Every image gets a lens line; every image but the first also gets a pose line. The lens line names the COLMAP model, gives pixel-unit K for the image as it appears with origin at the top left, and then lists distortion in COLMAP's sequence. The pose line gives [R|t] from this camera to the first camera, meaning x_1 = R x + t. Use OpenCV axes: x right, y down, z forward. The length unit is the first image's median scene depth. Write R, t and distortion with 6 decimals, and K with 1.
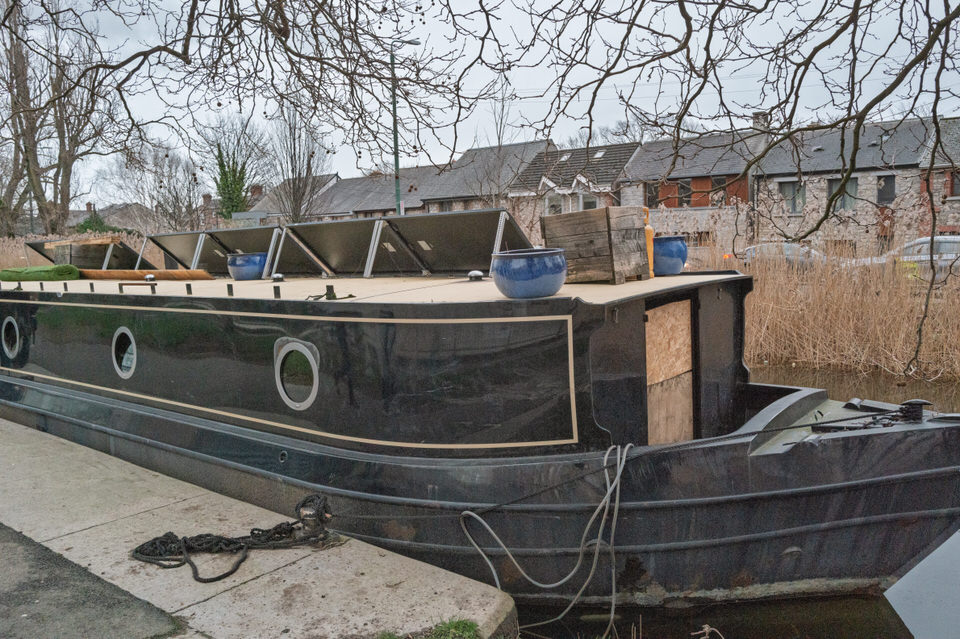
lens RADIAL K [[798.4, 0, 477.9], [0, 798.4, 299.2], [0, 0, 1]] dist [-0.031390, 0.006029]
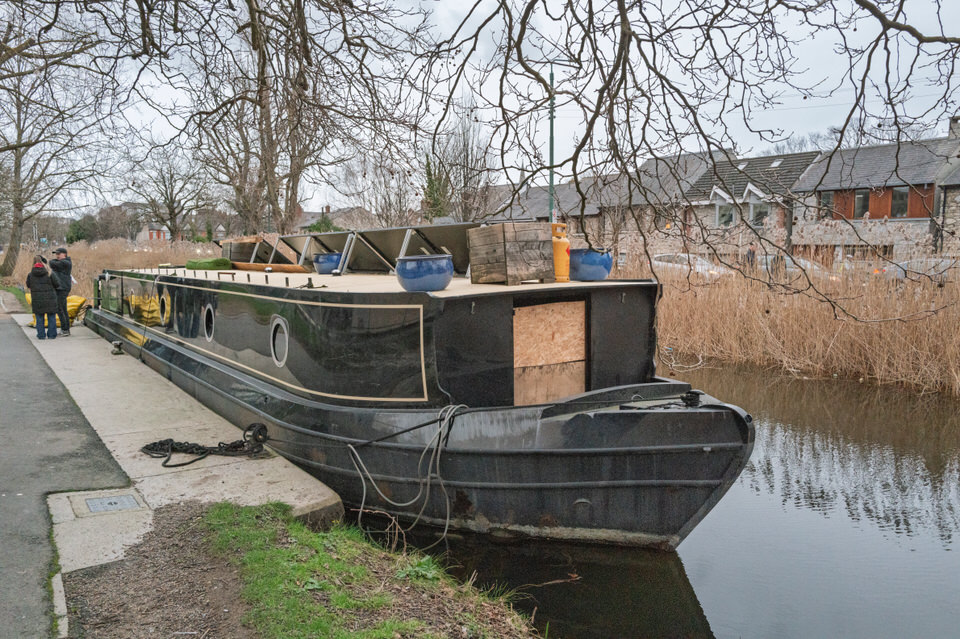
lens RADIAL K [[798.7, 0, 480.0], [0, 798.7, 319.5], [0, 0, 1]] dist [-0.080817, 0.141134]
pose [[0.952295, 0.051891, -0.300734, 0.535924], [-0.045948, 0.998584, 0.026805, 0.003800], [0.301699, -0.011708, 0.953331, -0.213984]]
